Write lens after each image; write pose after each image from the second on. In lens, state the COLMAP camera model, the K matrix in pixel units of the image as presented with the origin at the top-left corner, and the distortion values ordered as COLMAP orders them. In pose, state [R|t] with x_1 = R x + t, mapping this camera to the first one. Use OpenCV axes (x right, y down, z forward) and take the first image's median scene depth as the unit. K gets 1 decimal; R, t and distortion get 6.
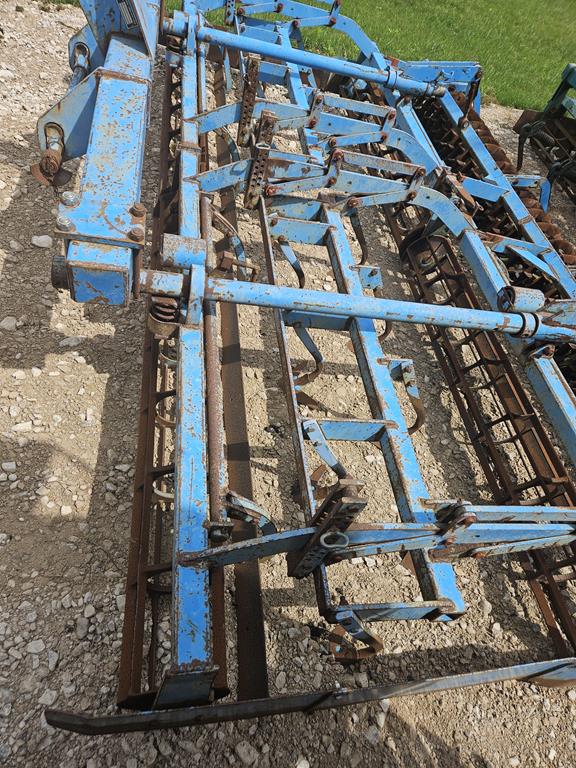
lens RADIAL K [[512.1, 0, 288.8], [0, 512.1, 384.1], [0, 0, 1]] dist [0.067976, -0.055241]
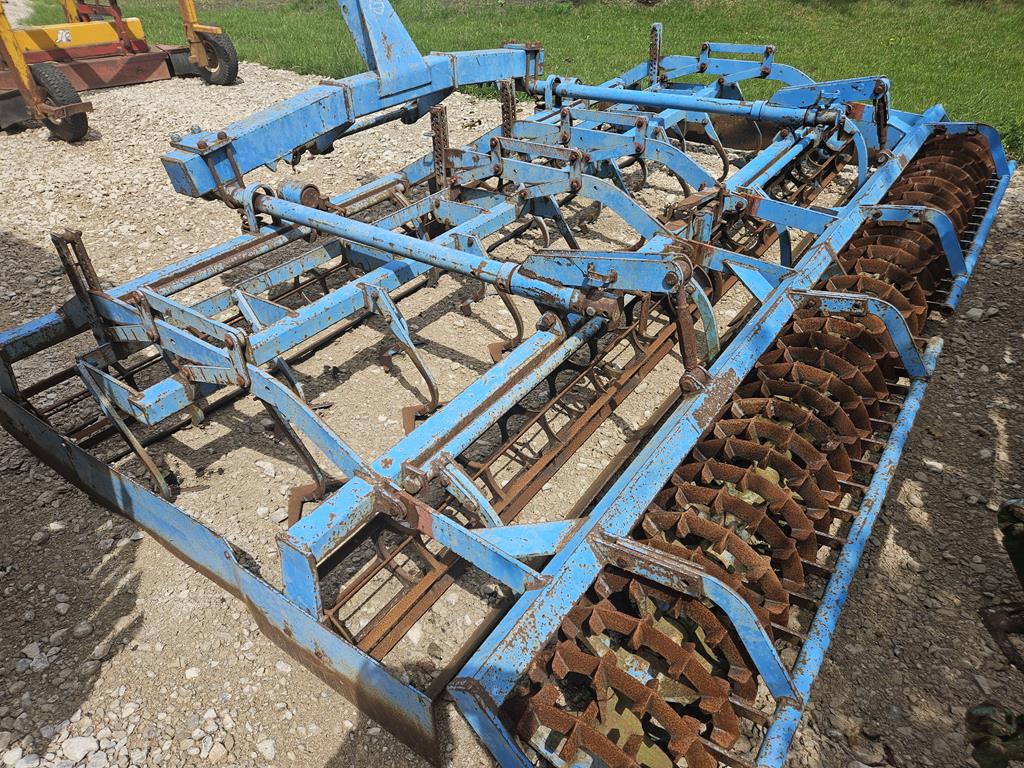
lens RADIAL K [[682.8, 0, 498.2], [0, 682.8, 388.9], [0, 0, 1]] dist [0.067976, -0.055241]
pose [[0.692611, 0.160959, -0.703123, 0.687309], [-0.383607, 0.907699, -0.170081, 0.135384], [0.610848, 0.387523, 0.690428, 0.164355]]
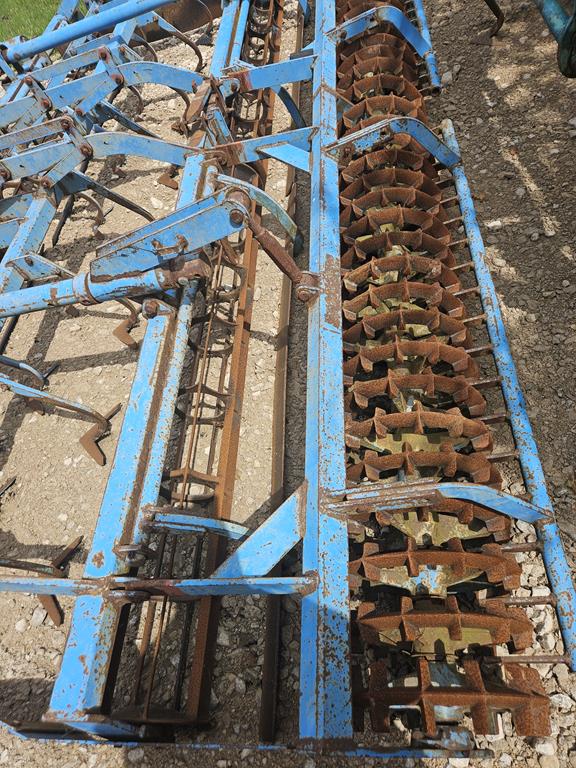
lens RADIAL K [[512.1, 0, 292.2], [0, 512.1, 376.3], [0, 0, 1]] dist [0.067976, -0.055241]
pose [[0.837989, -0.171090, -0.518172, 0.606447], [0.216743, 0.975818, 0.028321, 0.033787], [0.500796, -0.136043, 0.854807, 0.257330]]
